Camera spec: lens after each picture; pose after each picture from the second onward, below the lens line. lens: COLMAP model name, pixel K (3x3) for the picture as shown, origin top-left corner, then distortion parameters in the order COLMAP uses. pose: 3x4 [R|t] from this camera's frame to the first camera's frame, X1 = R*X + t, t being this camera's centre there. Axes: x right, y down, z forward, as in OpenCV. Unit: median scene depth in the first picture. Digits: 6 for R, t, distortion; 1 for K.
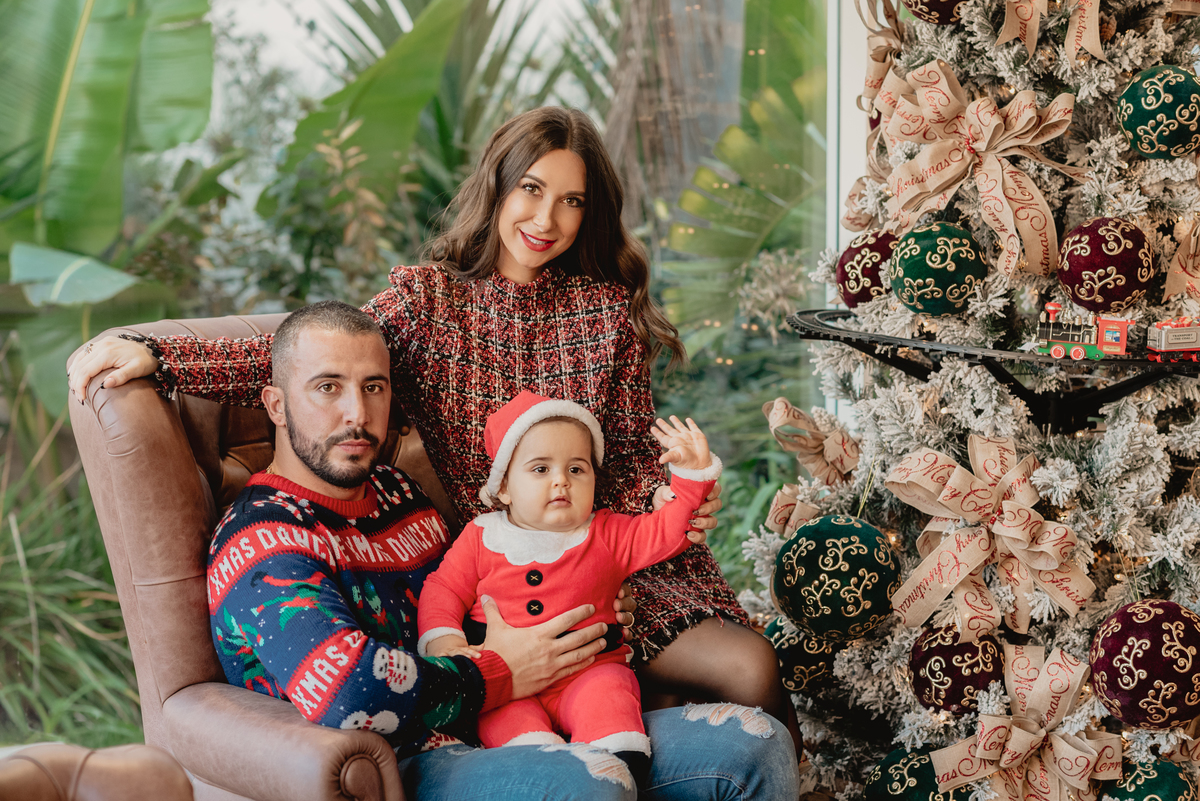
lens RADIAL K [[2874.5, 0, 603.5], [0, 2874.5, 336.6], [0, 0, 1]] dist [-0.146530, 0.000000]
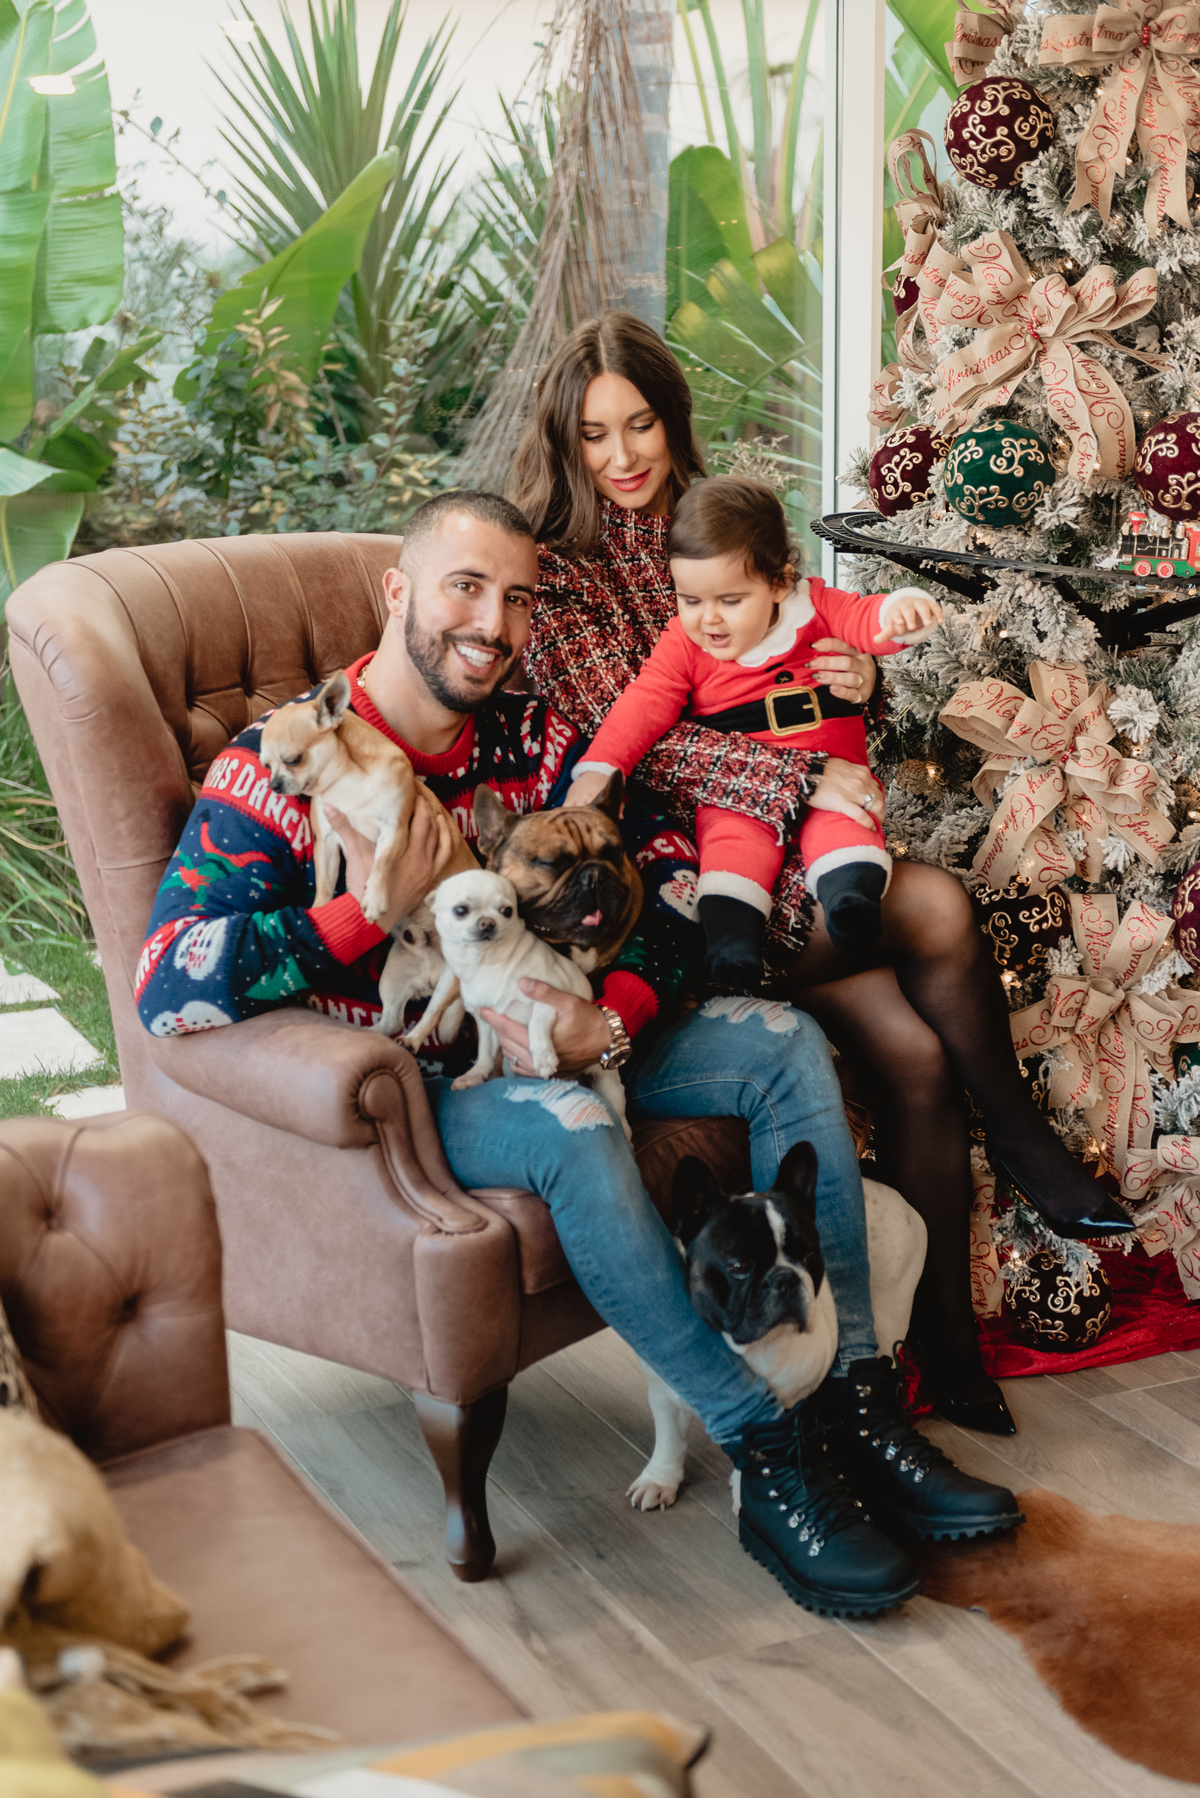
lens RADIAL K [[2596.7, 0, 588.9], [0, 2596.7, 884.2], [0, 0, 1]] dist [-0.034499, 0.000000]
pose [[0.998675, -0.024297, 0.045365, -0.048448], [0.017085, 0.988066, 0.153081, -0.022958], [-0.048543, -0.152103, 0.987172, 0.199740]]
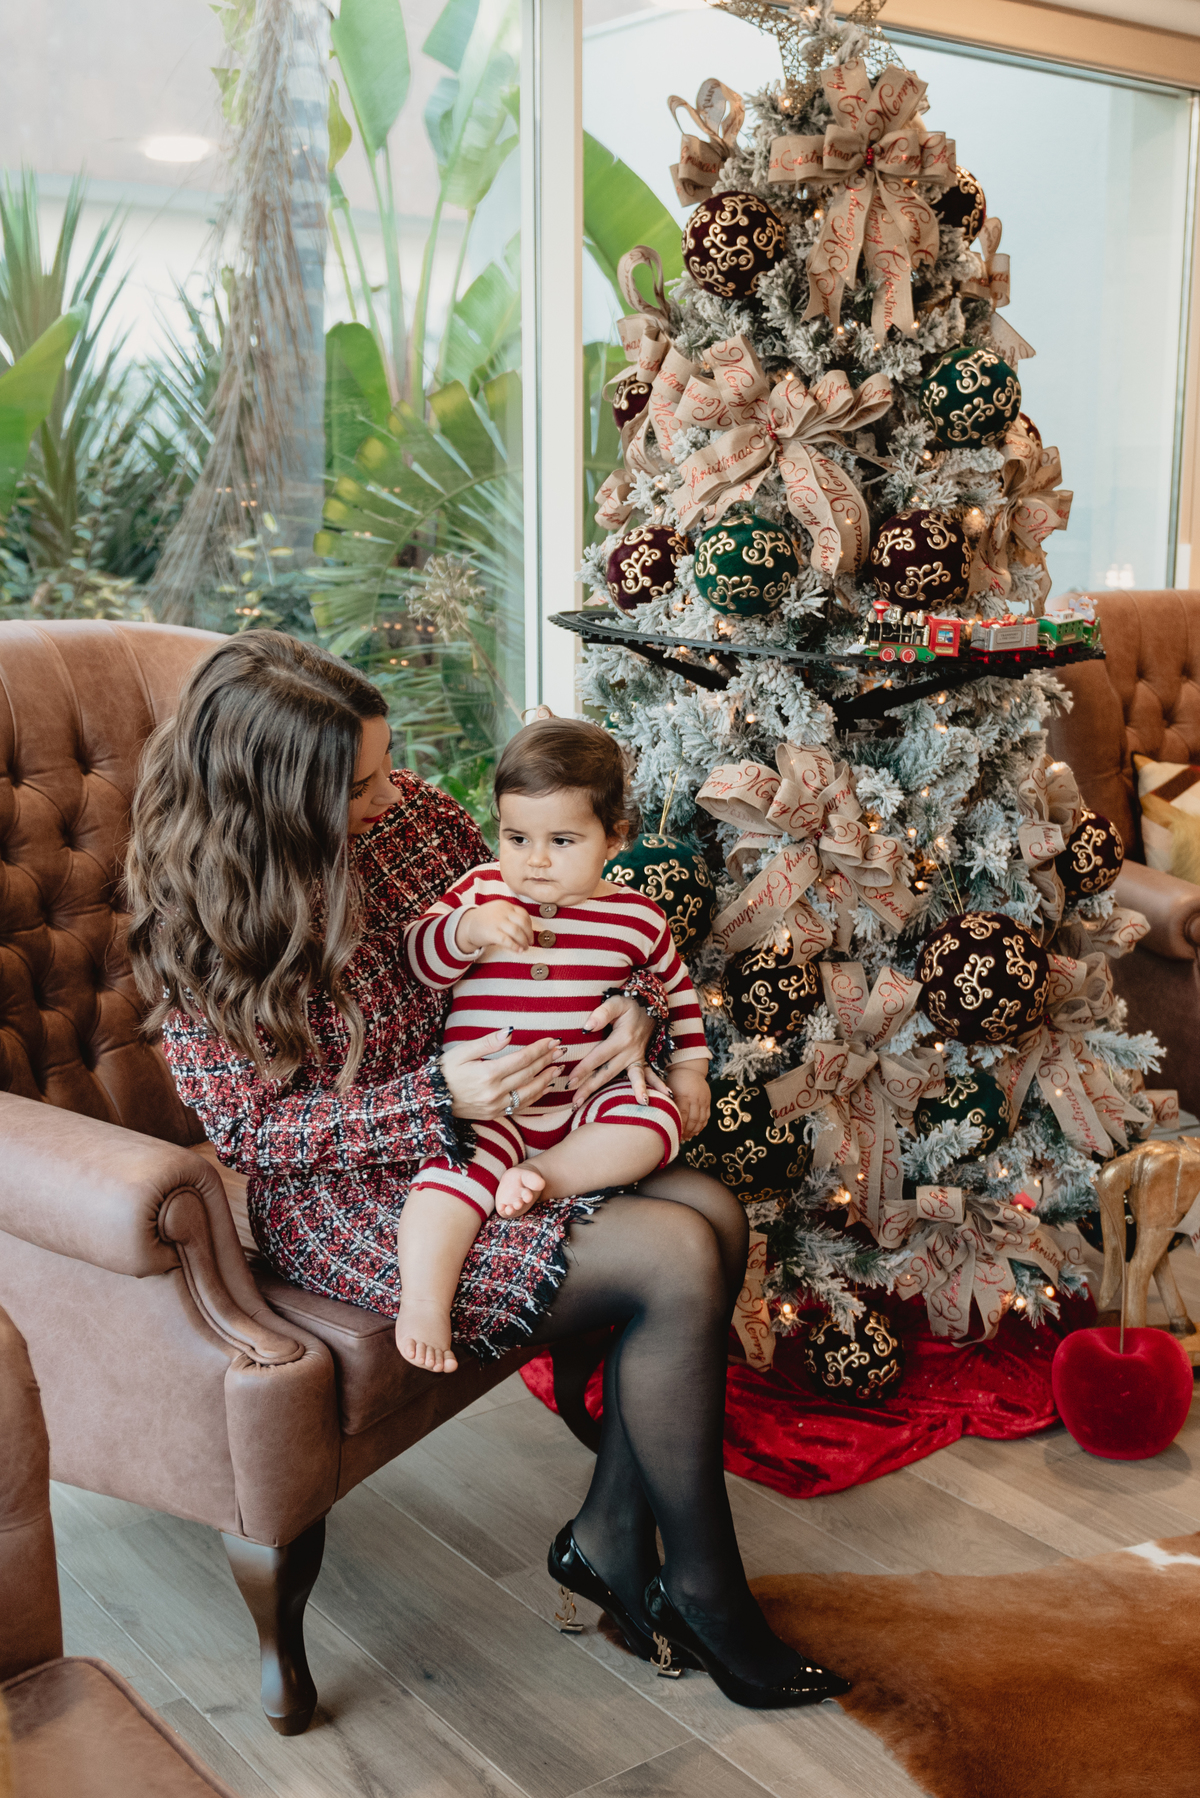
lens RADIAL K [[1939.8, 0, 691.9], [0, 1939.8, 887.7], [0, 0, 1]] dist [0.000751, 0.000000]
pose [[0.956766, -0.049917, 0.286543, -0.085448], [0.011373, 0.990830, 0.134633, -0.005062], [-0.290636, -0.125553, 0.948560, 0.394916]]
